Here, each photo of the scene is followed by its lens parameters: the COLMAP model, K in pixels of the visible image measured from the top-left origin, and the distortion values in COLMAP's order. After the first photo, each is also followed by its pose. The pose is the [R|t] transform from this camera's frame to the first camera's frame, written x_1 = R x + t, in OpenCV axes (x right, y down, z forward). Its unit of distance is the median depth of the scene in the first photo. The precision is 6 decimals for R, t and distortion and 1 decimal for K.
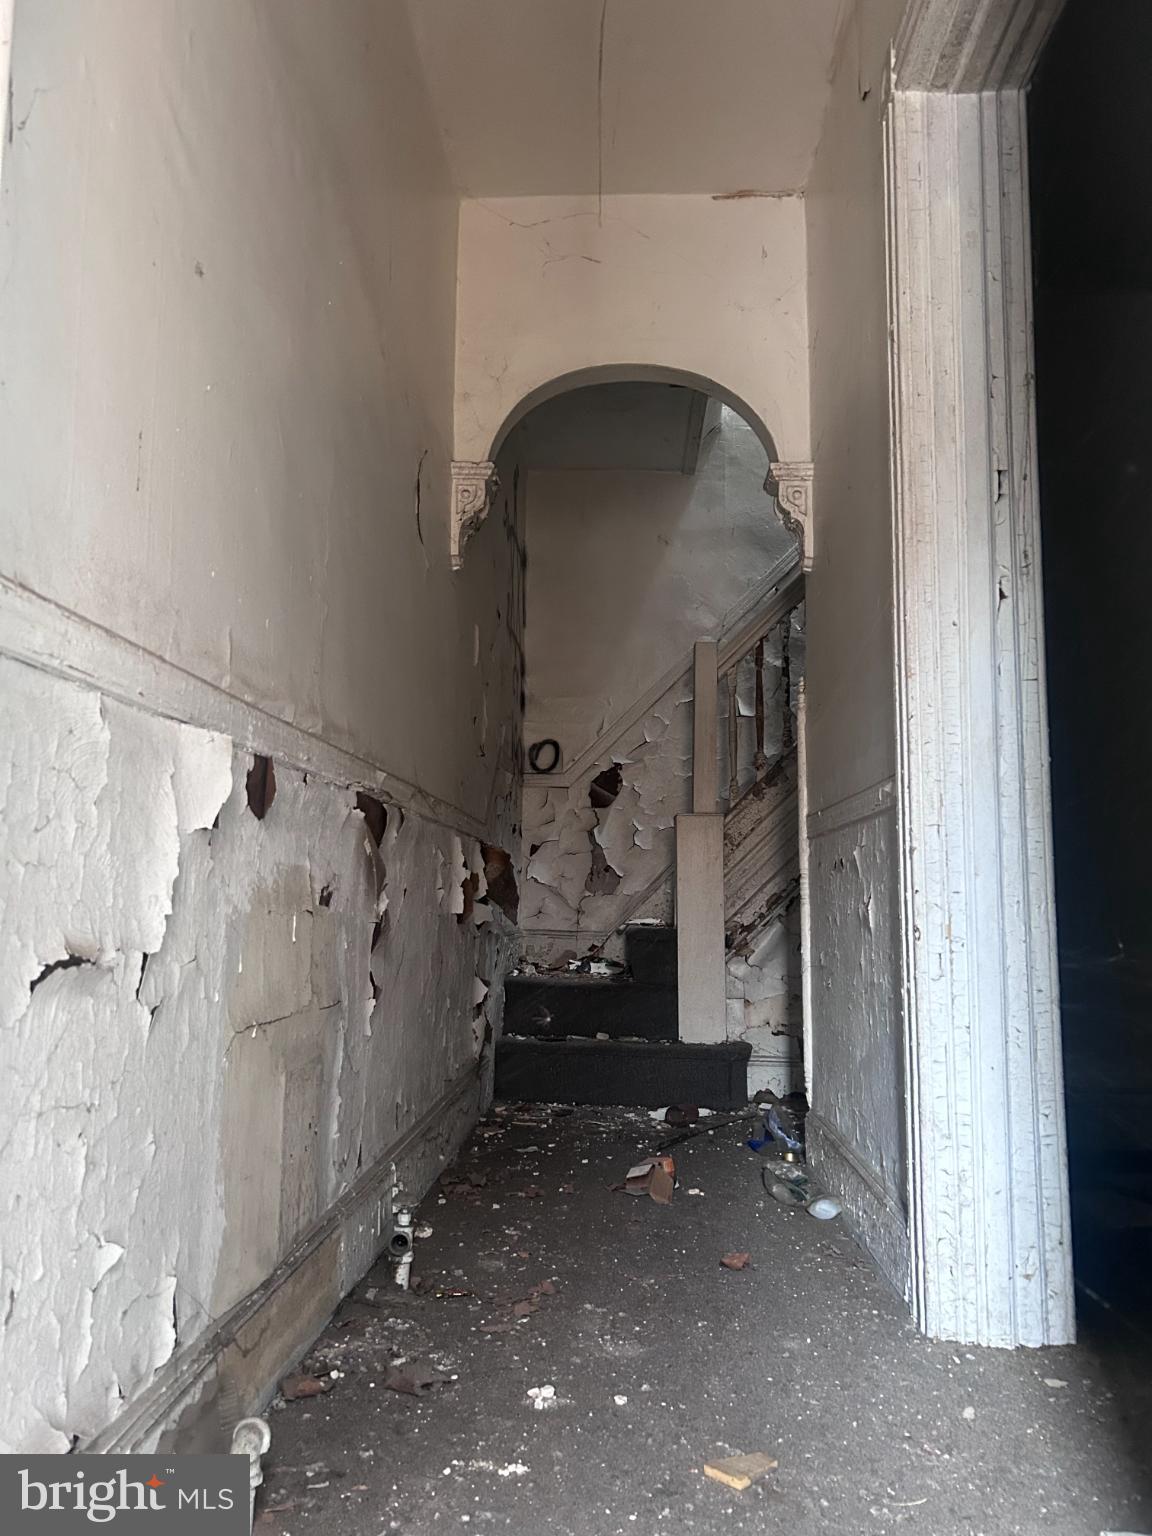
lens RADIAL K [[1143.4, 0, 576.0], [0, 1143.4, 768.0], [0, 0, 1]] dist [0.113299, -0.215715]
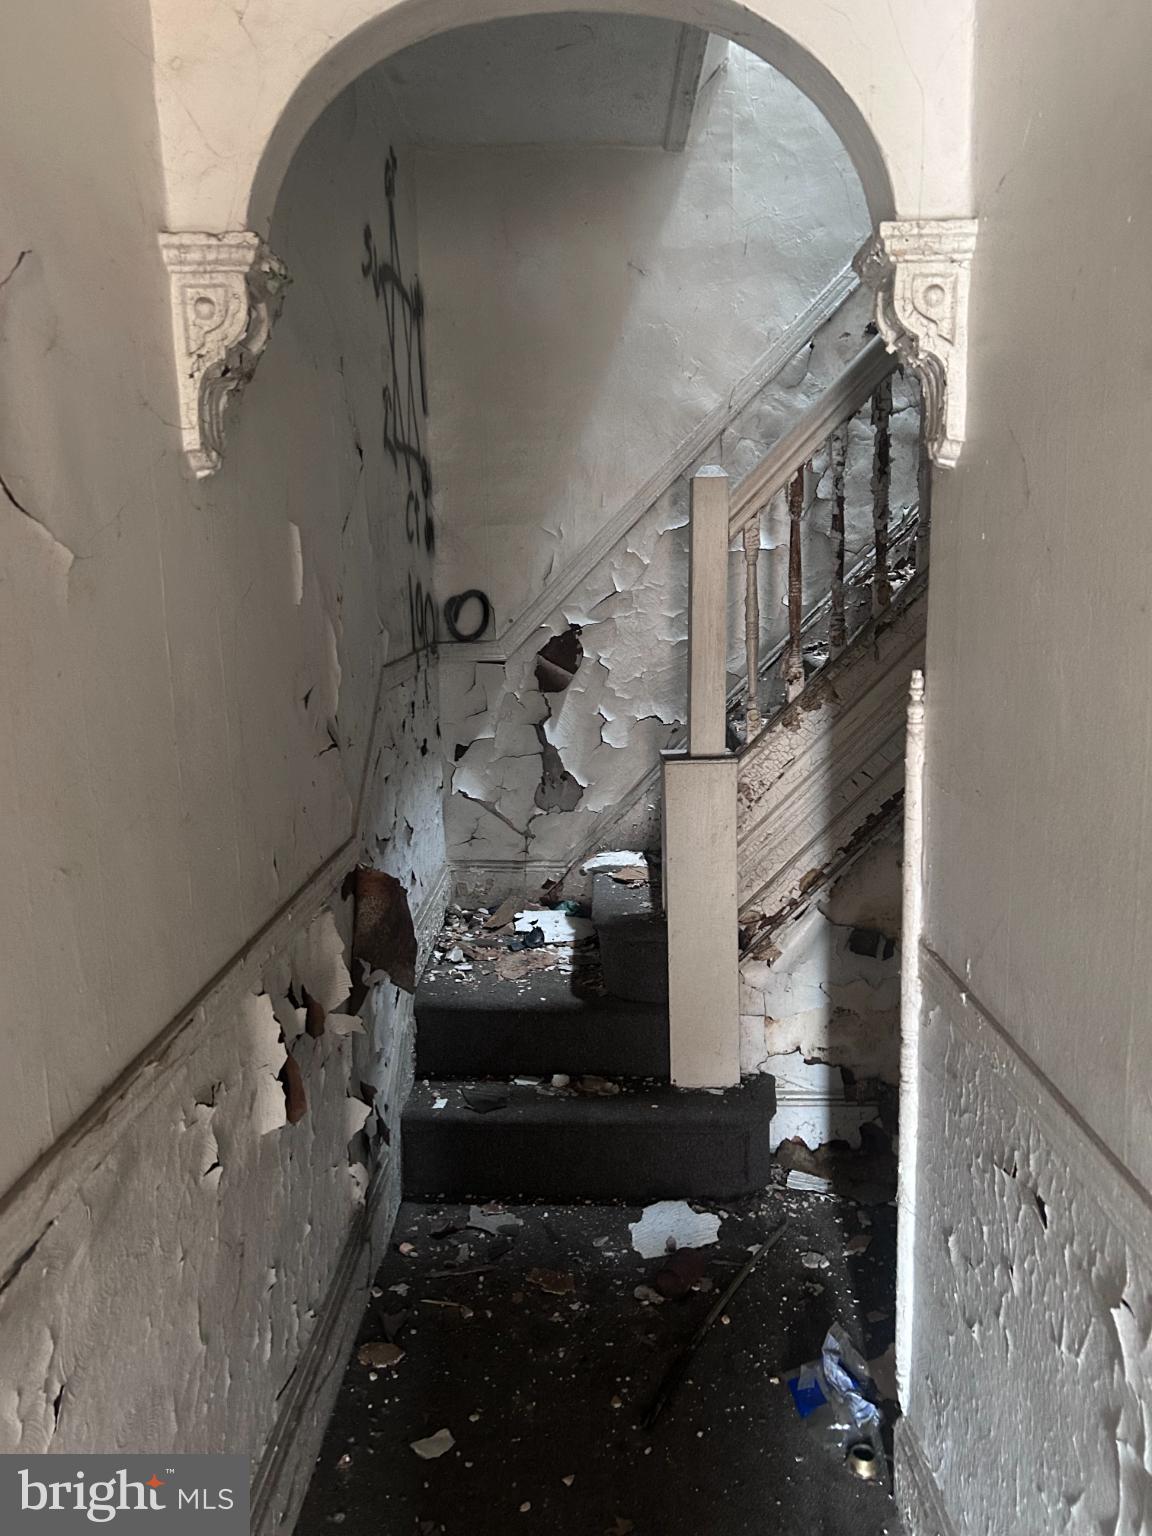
lens RADIAL K [[1172.3, 0, 576.0], [0, 1172.3, 768.0], [0, 0, 1]] dist [0.049746, -0.055873]
pose [[0.999196, -0.036190, 0.017235, 0.025830], [0.030141, 0.961792, 0.272118, -0.133291], [-0.026424, -0.271379, 0.962110, 0.357665]]
